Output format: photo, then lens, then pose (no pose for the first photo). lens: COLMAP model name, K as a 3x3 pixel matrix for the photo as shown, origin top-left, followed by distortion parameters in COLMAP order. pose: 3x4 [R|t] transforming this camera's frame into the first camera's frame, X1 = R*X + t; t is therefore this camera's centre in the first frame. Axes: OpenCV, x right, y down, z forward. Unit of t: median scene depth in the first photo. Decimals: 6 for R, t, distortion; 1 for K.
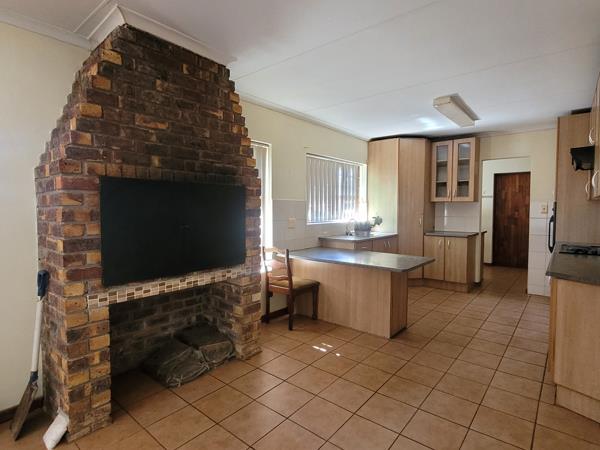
lens RADIAL K [[322.3, 0, 300.0], [0, 322.3, 225.0], [0, 0, 1]] dist [0.000896, -0.000435]
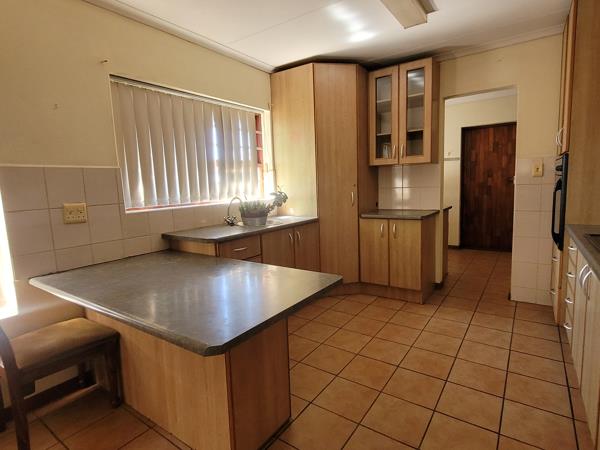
lens RADIAL K [[322.3, 0, 300.0], [0, 322.3, 225.0], [0, 0, 1]] dist [0.000896, -0.000435]
pose [[0.996101, -0.047837, 0.074127, 0.219610], [0.042288, 0.996309, 0.074695, -0.007562], [-0.077426, -0.071269, 0.994448, 0.363506]]
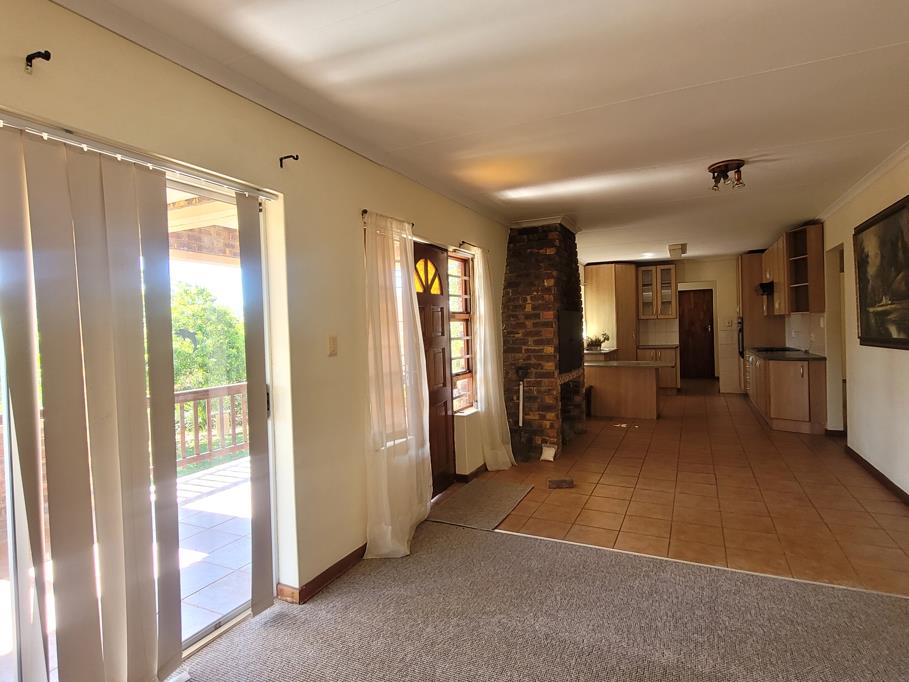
lens RADIAL K [[488.3, 0, 454.5], [0, 488.3, 341.0], [0, 0, 1]] dist [0.000896, -0.000435]
pose [[0.971041, -0.035138, 0.236314, -0.651153], [0.042613, 0.998738, -0.026597, 0.022550], [-0.235081, 0.035897, 0.971313, -0.523923]]
